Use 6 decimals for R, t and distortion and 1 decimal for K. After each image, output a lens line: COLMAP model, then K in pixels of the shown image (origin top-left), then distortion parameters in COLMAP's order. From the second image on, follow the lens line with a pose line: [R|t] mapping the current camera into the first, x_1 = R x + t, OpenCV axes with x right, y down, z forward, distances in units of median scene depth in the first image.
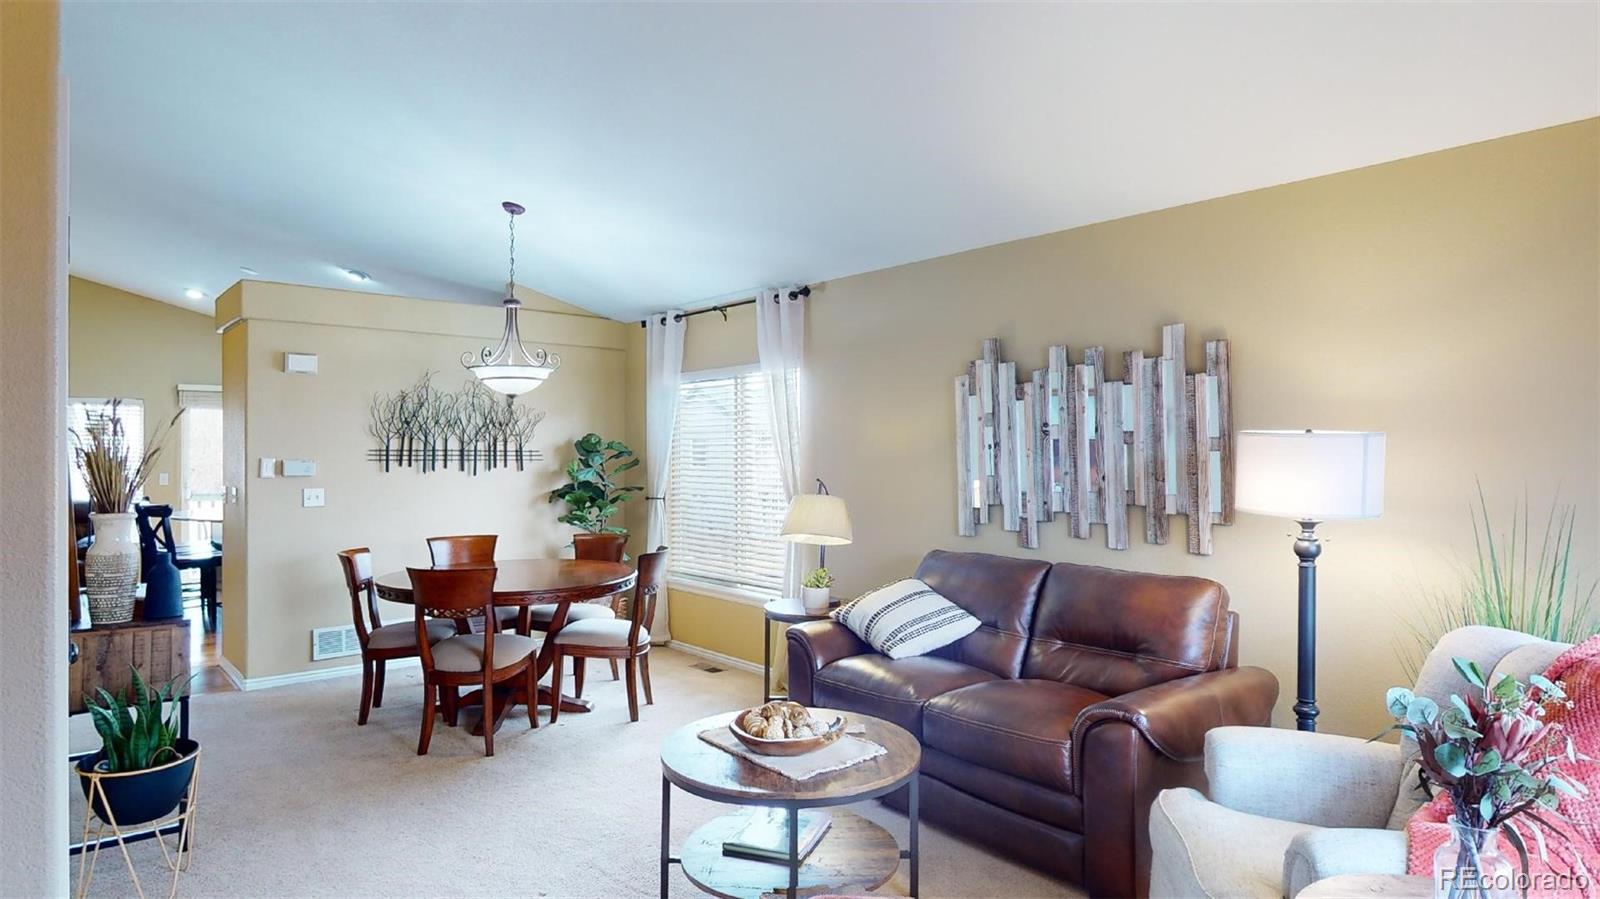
lens RADIAL K [[883.9, 0, 800.0], [0, 883.9, 449.5], [0, 0, 1]] dist [-0.004811, -0.001352]
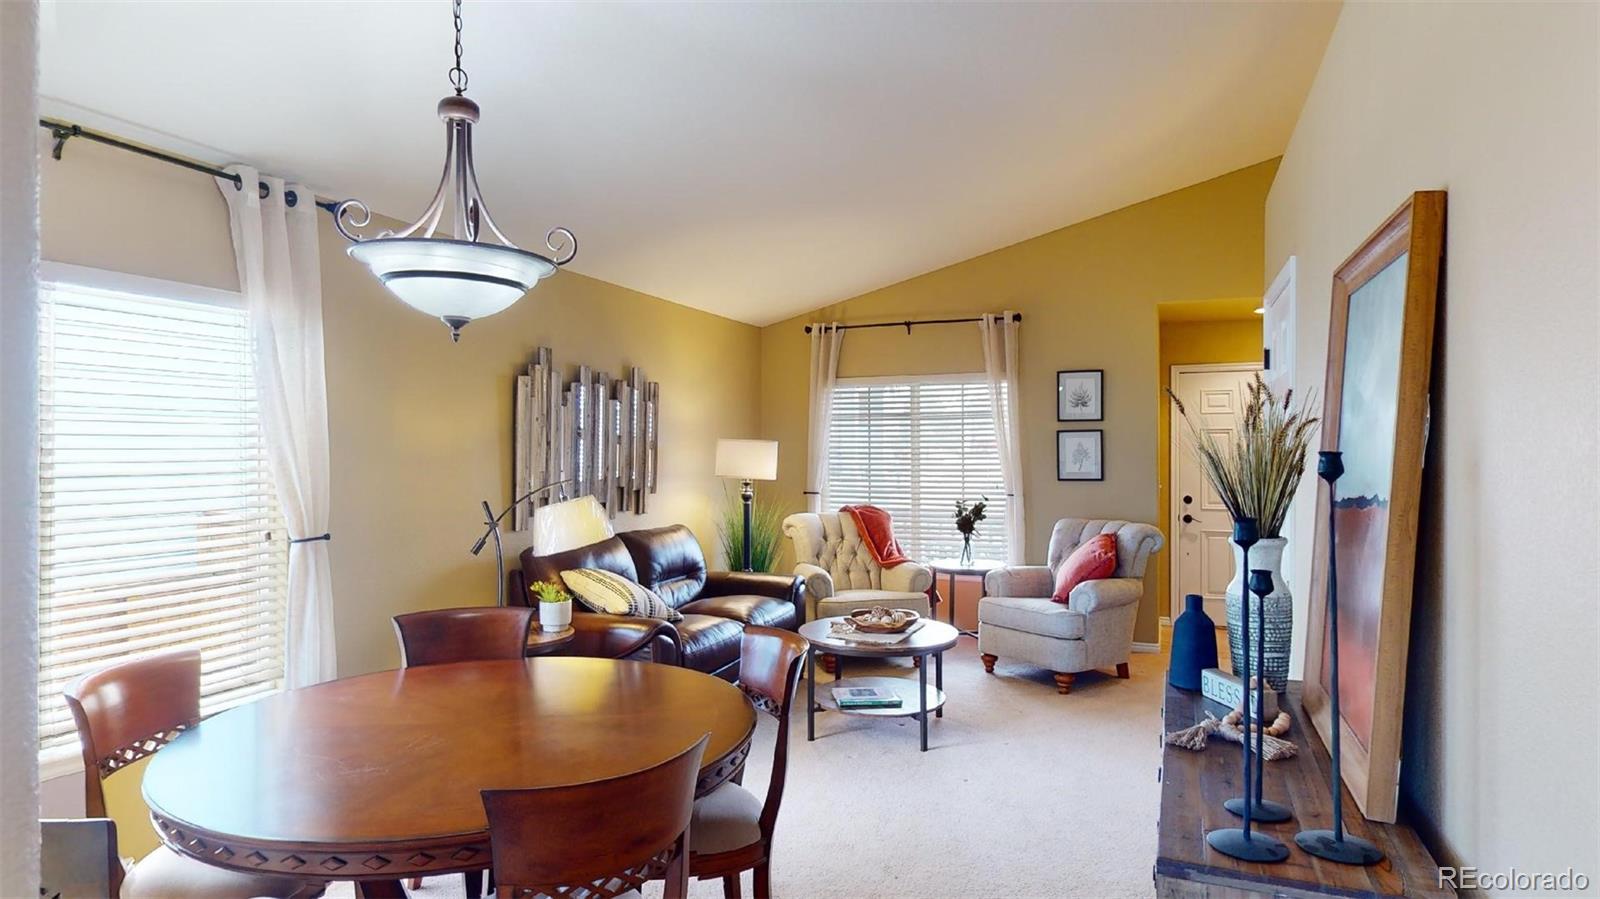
lens RADIAL K [[883.9, 0, 800.0], [0, 883.9, 449.5], [0, 0, 1]] dist [-0.004811, -0.001352]
pose [[-0.445295, -0.001063, 0.895383, -0.687297], [-0.003149, 0.999995, -0.000379, 0.001407], [-0.895378, -0.002989, -0.445297, 0.906930]]
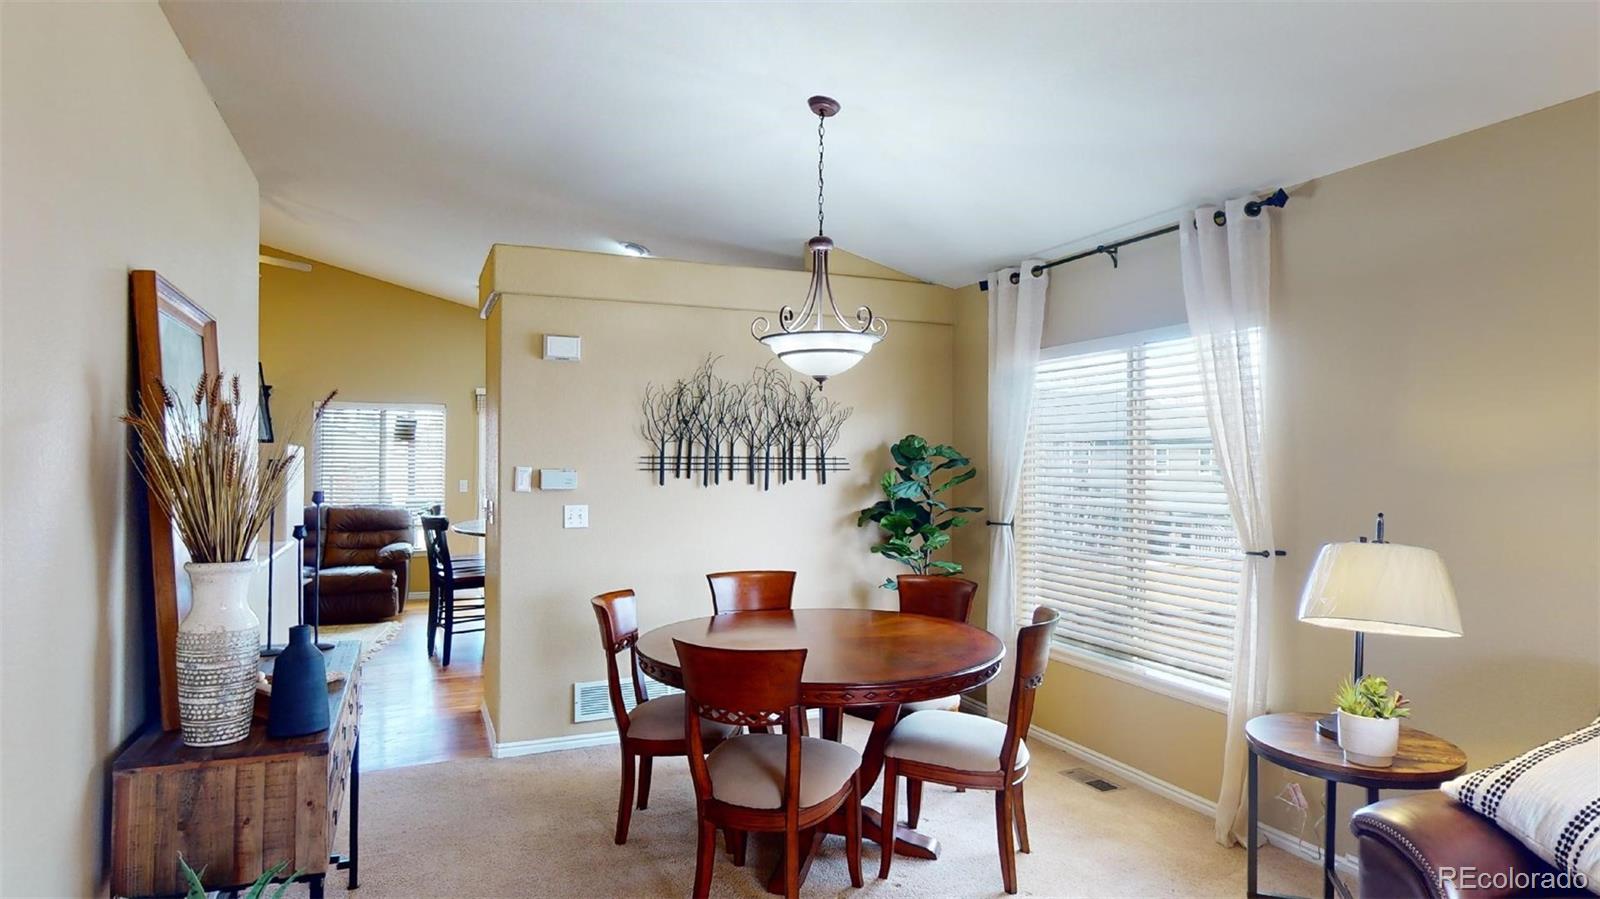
lens RADIAL K [[883.9, 0, 800.0], [0, 883.9, 449.5], [0, 0, 1]] dist [-0.004811, -0.001352]
pose [[0.953523, -0.000448, -0.301320, -0.116528], [-0.001536, 0.999979, -0.006350, -0.001075], [0.301316, 0.006517, 0.953502, 0.295061]]
